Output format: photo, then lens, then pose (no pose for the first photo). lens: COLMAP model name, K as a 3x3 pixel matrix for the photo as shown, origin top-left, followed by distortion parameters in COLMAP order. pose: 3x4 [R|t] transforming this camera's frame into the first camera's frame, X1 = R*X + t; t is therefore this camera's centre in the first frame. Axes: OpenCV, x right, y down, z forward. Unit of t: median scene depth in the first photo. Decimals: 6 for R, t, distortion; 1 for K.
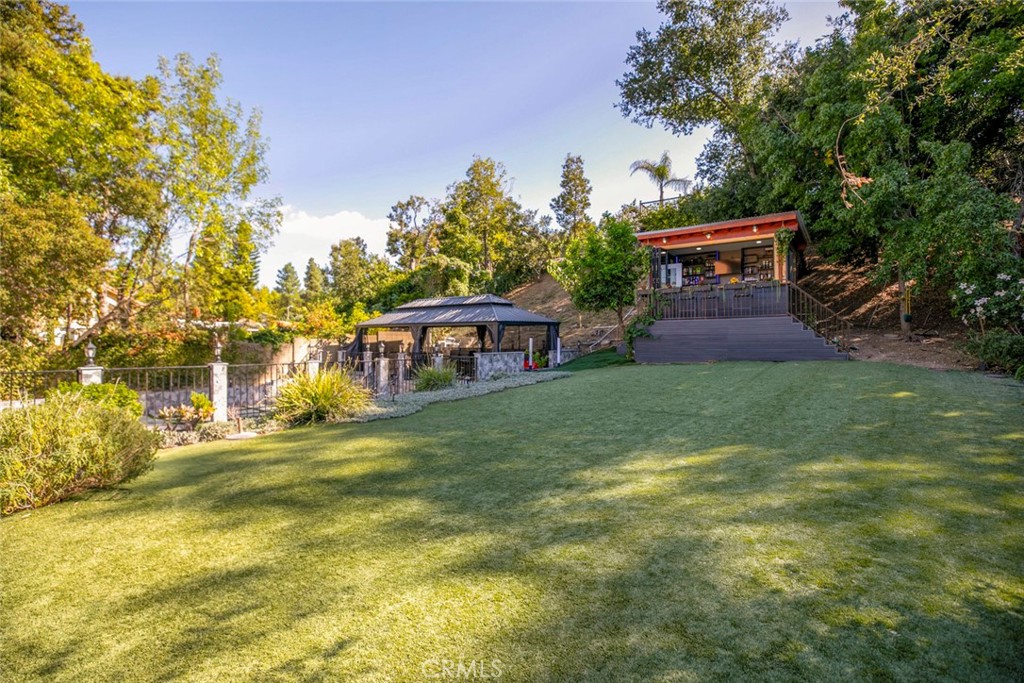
lens RADIAL K [[472.6, 0, 526.8], [0, 472.6, 341.7], [0, 0, 1]] dist [-0.001505, 0.000067]
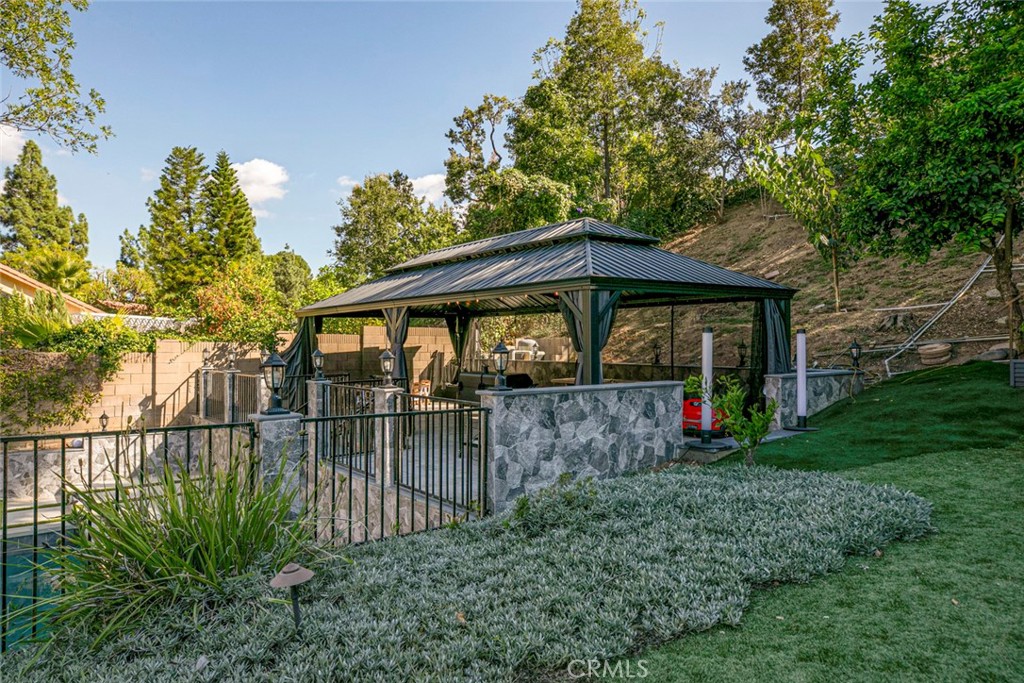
lens RADIAL K [[647.0, 0, 512.0], [0, 647.0, 341.5], [0, 0, 1]] dist [-0.000717, 0.001363]
pose [[0.961674, -0.007218, -0.274100, 0.001404], [0.003964, 0.999915, -0.012426, 0.001006], [0.274166, 0.010863, 0.961621, 0.338988]]
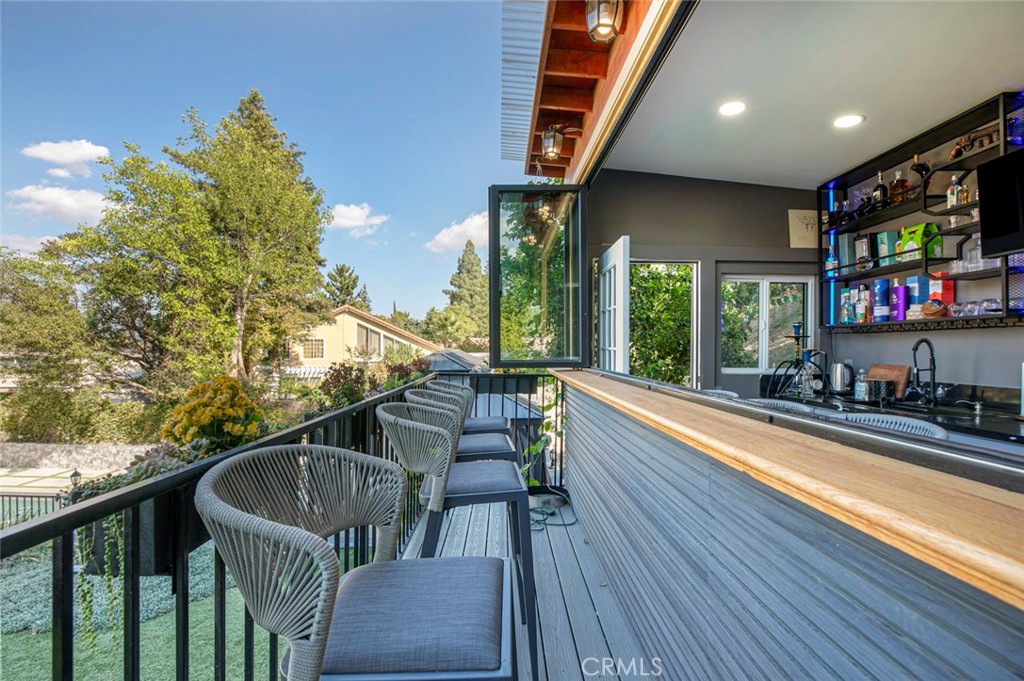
lens RADIAL K [[479.5, 0, 508.2], [0, 479.5, 353.8], [0, 0, 1]] dist [-0.024591, 0.001398]
pose [[0.583566, 0.017669, -0.811874, 0.272231], [-0.011907, 0.999842, 0.013201, -0.071288], [0.811979, 0.001963, 0.583684, 0.505973]]
